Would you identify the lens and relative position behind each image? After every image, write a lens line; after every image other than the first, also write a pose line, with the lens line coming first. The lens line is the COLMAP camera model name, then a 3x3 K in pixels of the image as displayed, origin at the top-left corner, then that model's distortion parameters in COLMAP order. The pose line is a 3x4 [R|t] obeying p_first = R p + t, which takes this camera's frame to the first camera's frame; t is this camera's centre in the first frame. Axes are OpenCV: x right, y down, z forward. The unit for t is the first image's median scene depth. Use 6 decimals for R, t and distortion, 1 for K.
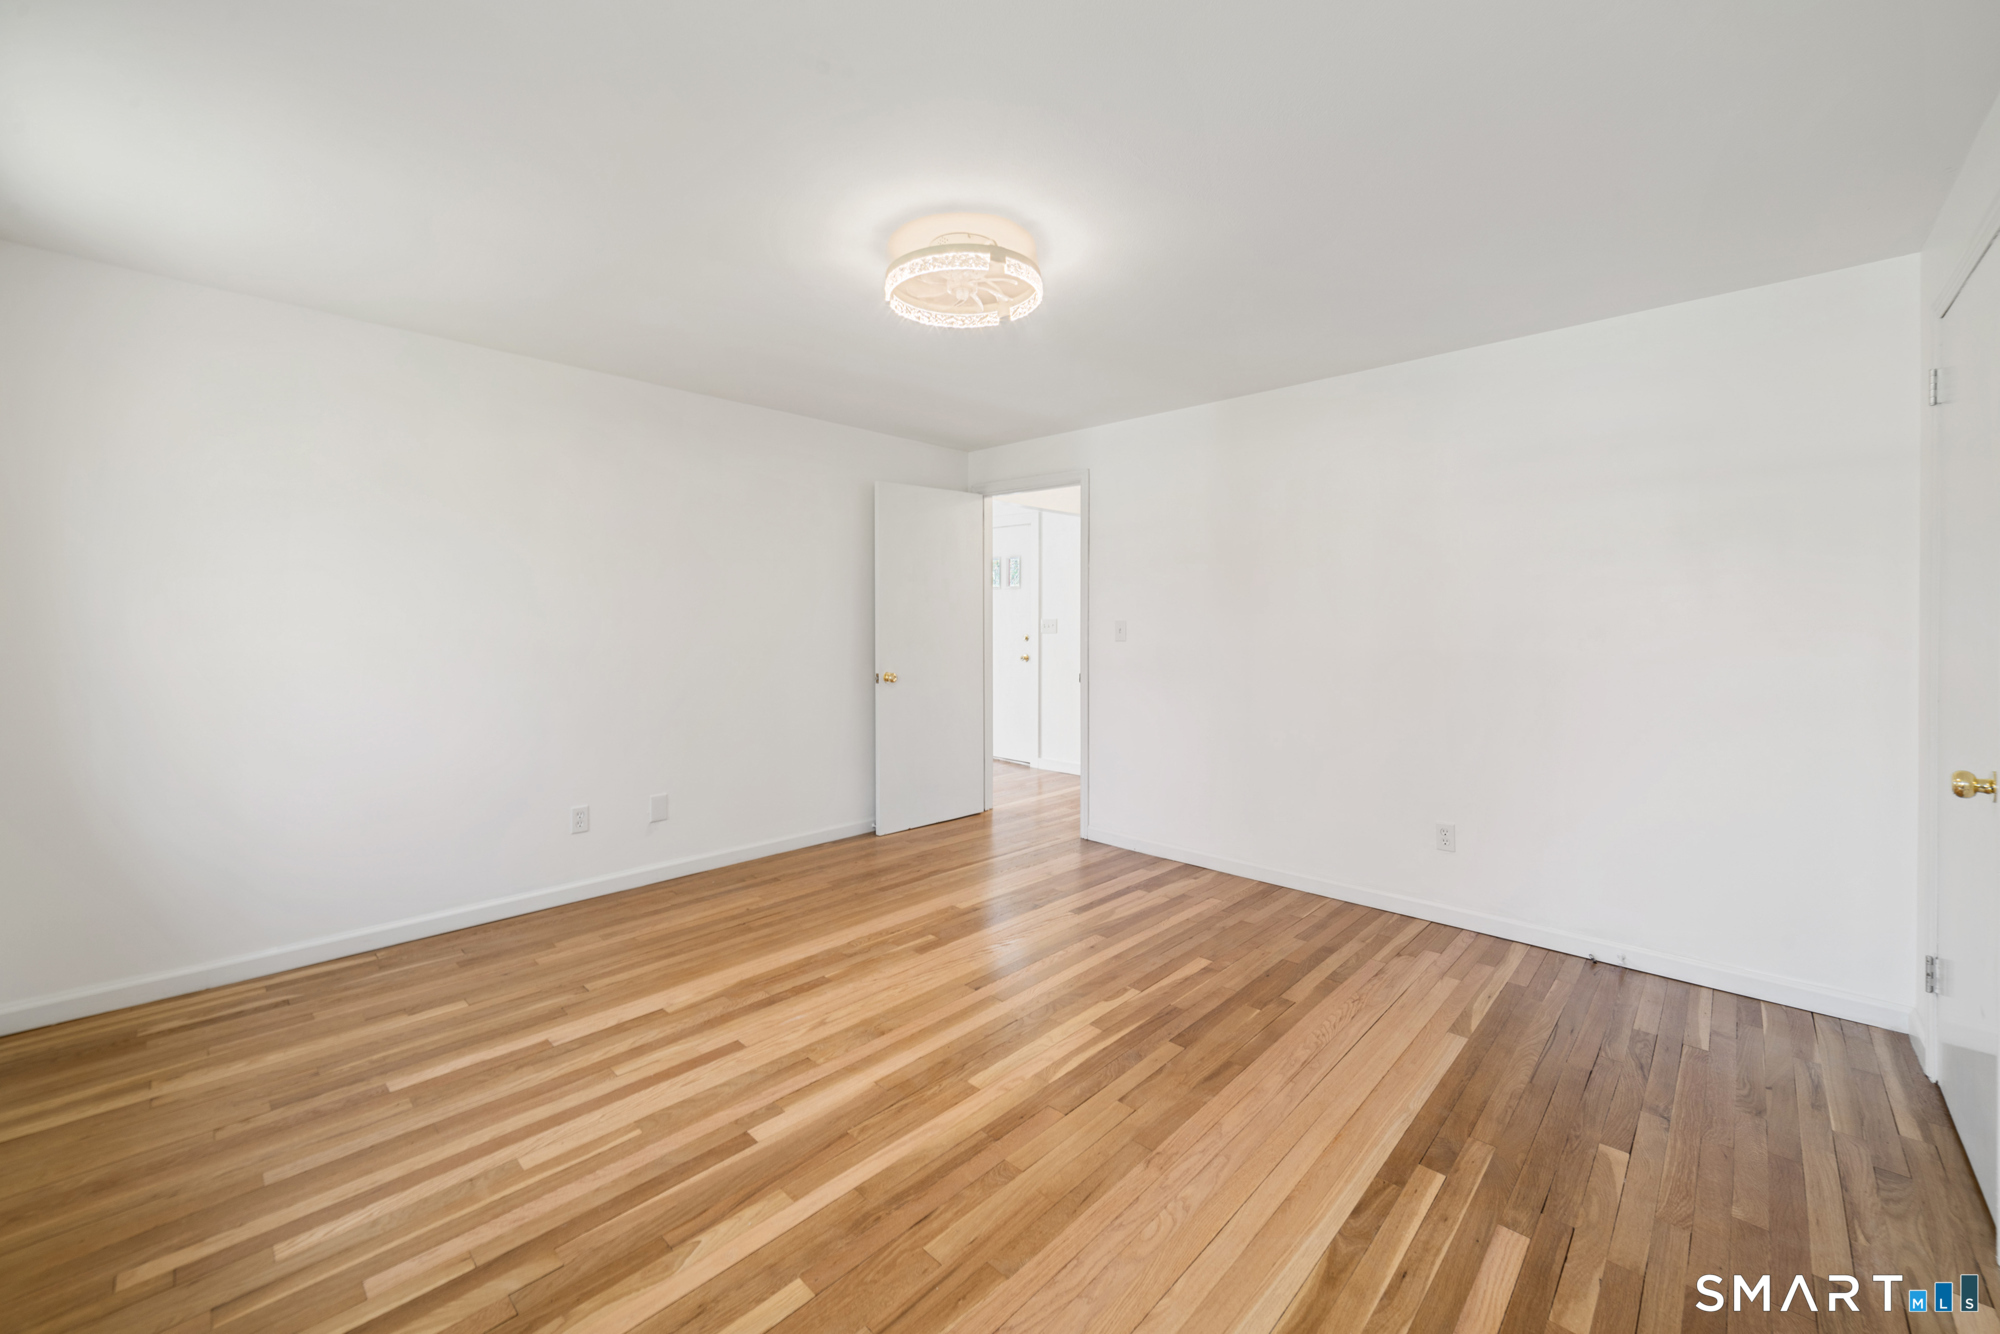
lens RADIAL K [[782.2, 0, 1000.2], [0, 782.2, 640.5], [0, 0, 1]] dist [-0.000239, 0.000454]
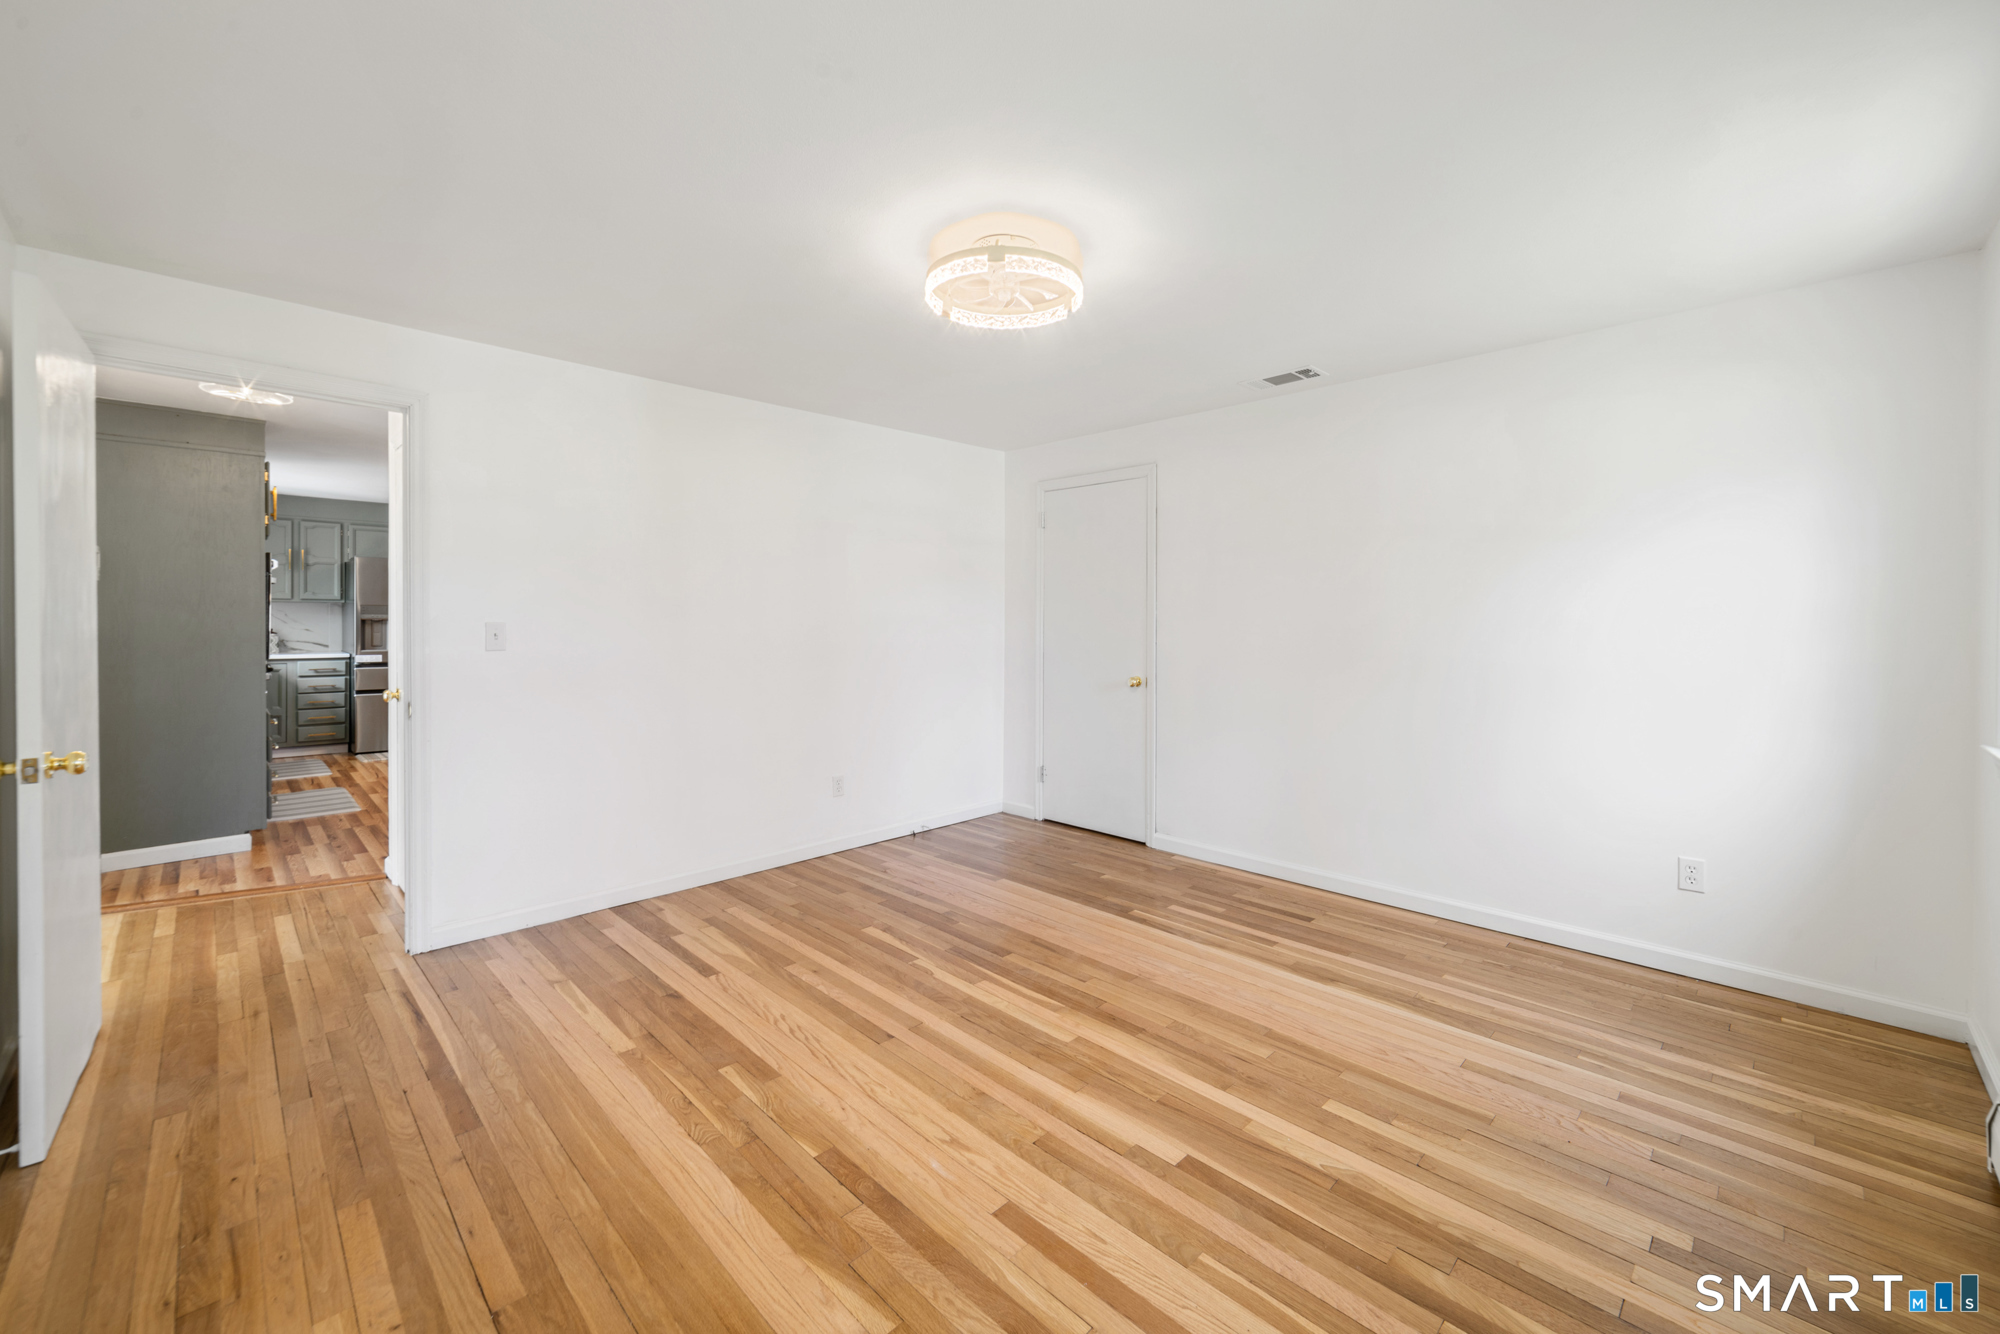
lens RADIAL K [[790.7, 0, 994.9], [0, 790.7, 626.1], [0, 0, 1]] dist [-0.000549, 0.000561]
pose [[0.030975, -0.008826, 0.999481, -1.016057], [0.024254, 0.999673, 0.008076, -0.027391], [-0.999226, 0.023991, 0.031179, 0.932576]]
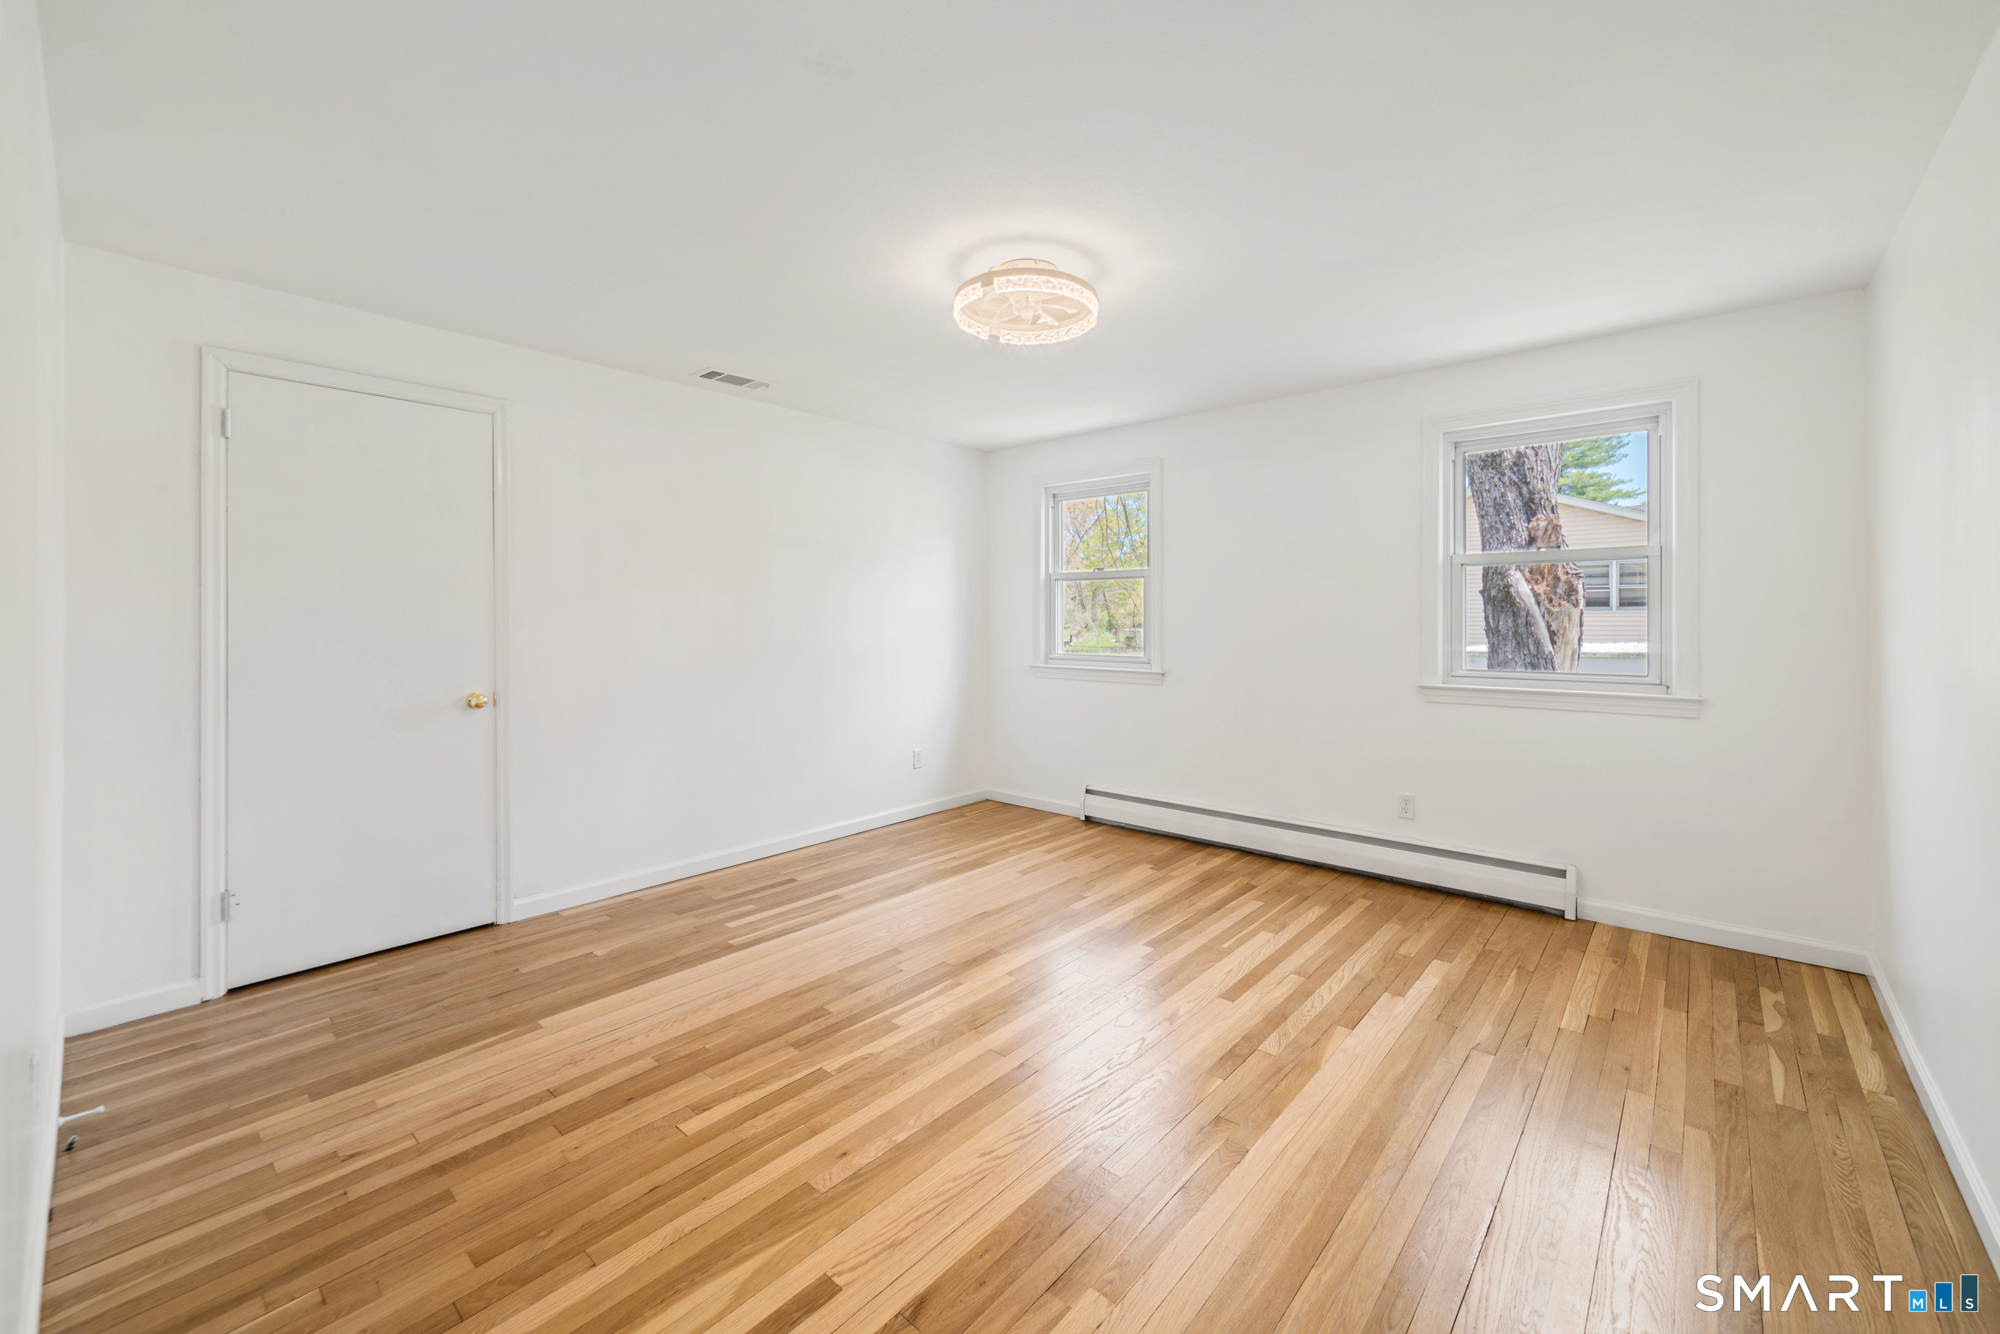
lens RADIAL K [[789.9, 0, 1006.9], [0, 789.9, 622.8], [0, 0, 1]] dist [-0.001501, 0.000108]
pose [[-0.999276, 0.000645, -0.038035, 0.018514], [-0.000614, 0.999452, 0.033090, -0.050431], [0.038036, 0.033089, -0.998728, 2.002581]]
